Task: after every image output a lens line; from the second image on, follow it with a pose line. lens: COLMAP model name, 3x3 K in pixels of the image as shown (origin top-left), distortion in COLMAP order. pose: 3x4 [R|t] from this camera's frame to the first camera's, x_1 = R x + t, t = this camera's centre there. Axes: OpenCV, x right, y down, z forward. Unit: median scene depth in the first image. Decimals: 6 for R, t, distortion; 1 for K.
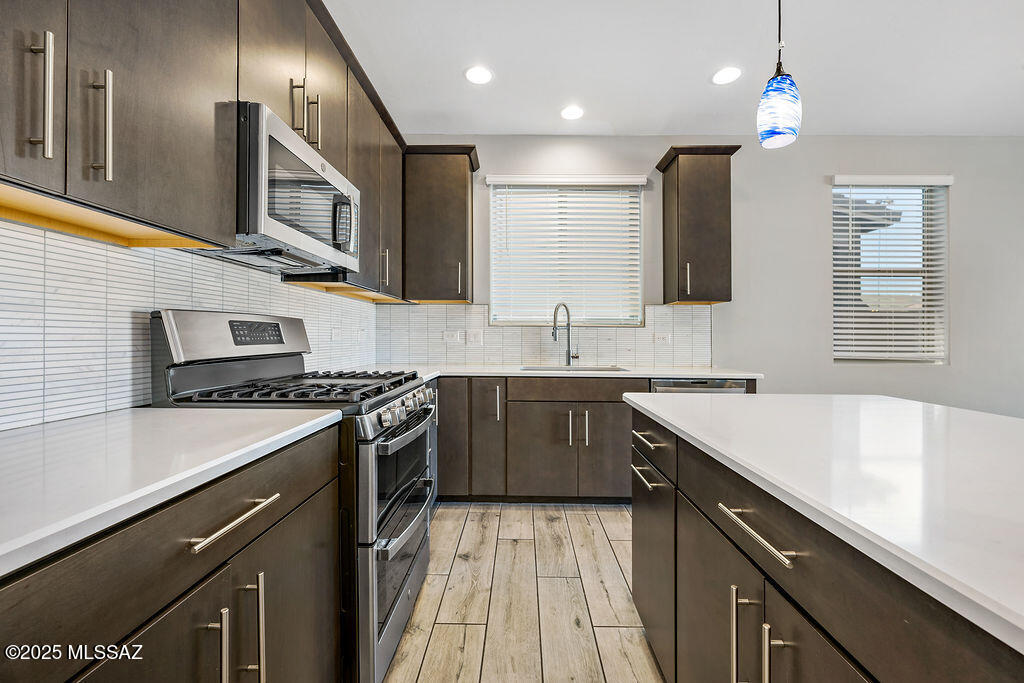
lens RADIAL K [[413.4, 0, 485.9], [0, 413.4, 340.0], [0, 0, 1]] dist [0.009527, 0.000201]
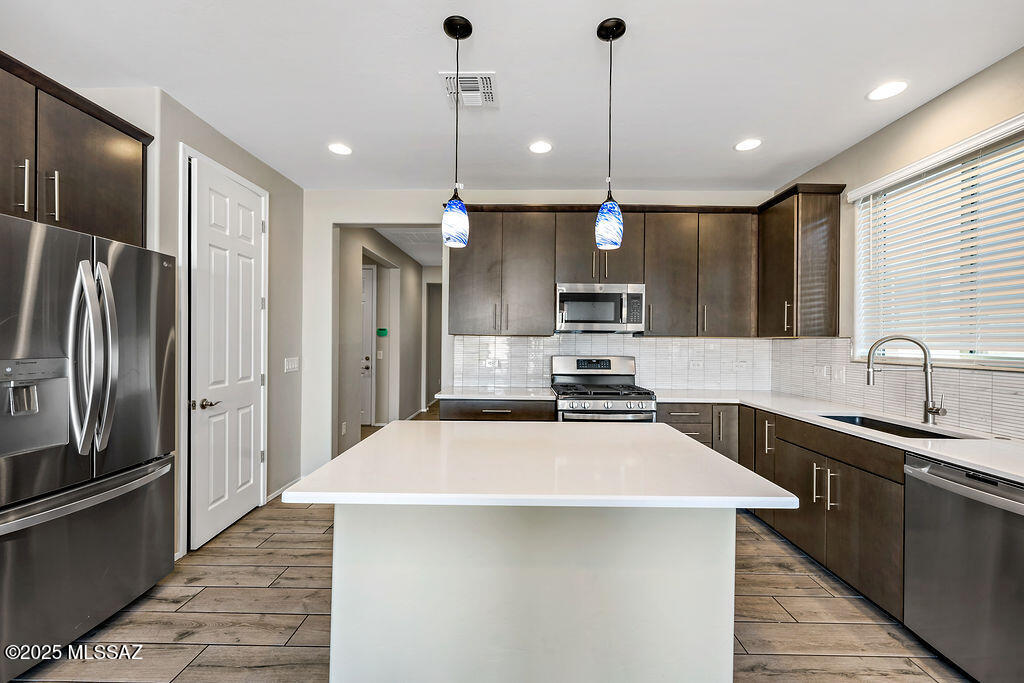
lens RADIAL K [[413.4, 0, 521.1], [0, 413.4, 347.7], [0, 0, 1]] dist [0.009527, 0.000201]
pose [[0.011215, 0.004652, -0.999926, 0.907291], [-0.016012, 0.999862, 0.004472, -0.058606], [0.999809, 0.015961, 0.011288, 0.296017]]
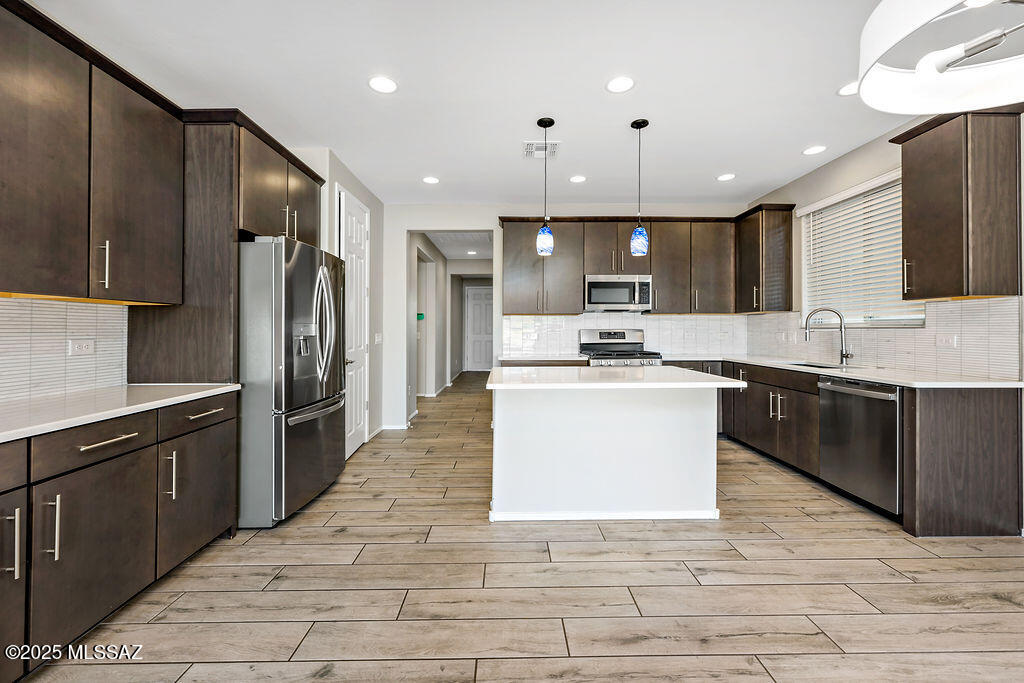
lens RADIAL K [[413.4, 0, 503.4], [0, 413.4, 333.8], [0, 0, 1]] dist [0.009527, 0.000201]
pose [[0.000346, -0.000956, -0.999999, 1.305762], [-0.007926, 0.999968, -0.000959, -0.009948], [0.999969, 0.007927, 0.000338, 0.099842]]
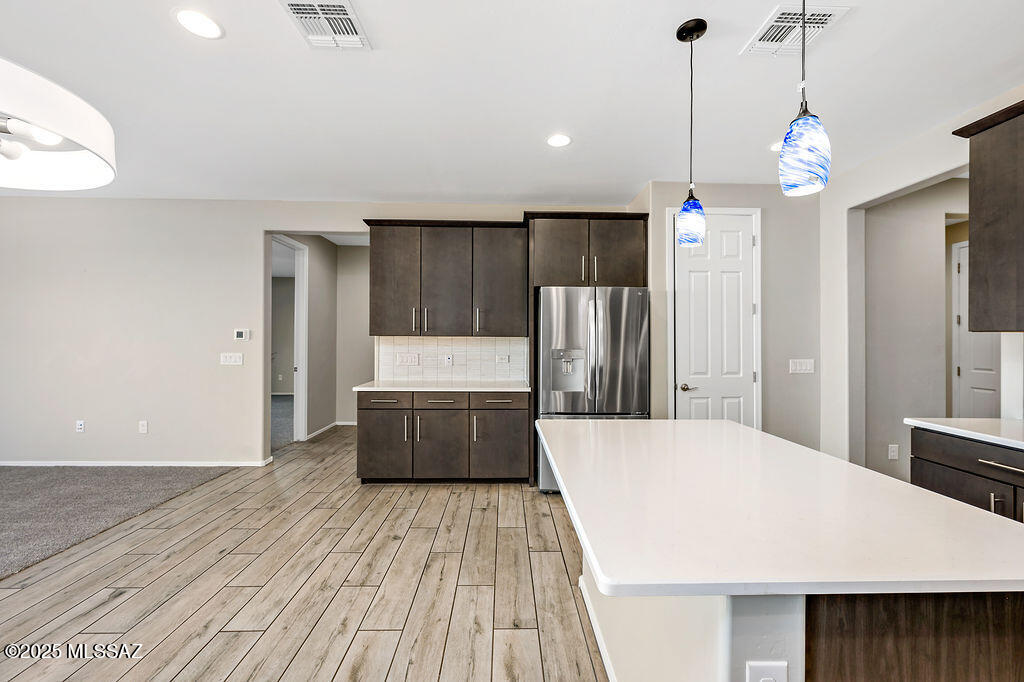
lens RADIAL K [[413.4, 0, 513.0], [0, 413.4, 337.3], [0, 0, 1]] dist [0.009527, 0.000201]
pose [[-0.999620, -0.017554, -0.021260, 0.518986], [-0.017699, 0.999821, 0.006650, -0.071197], [0.021139, 0.007024, -0.999752, 0.877010]]
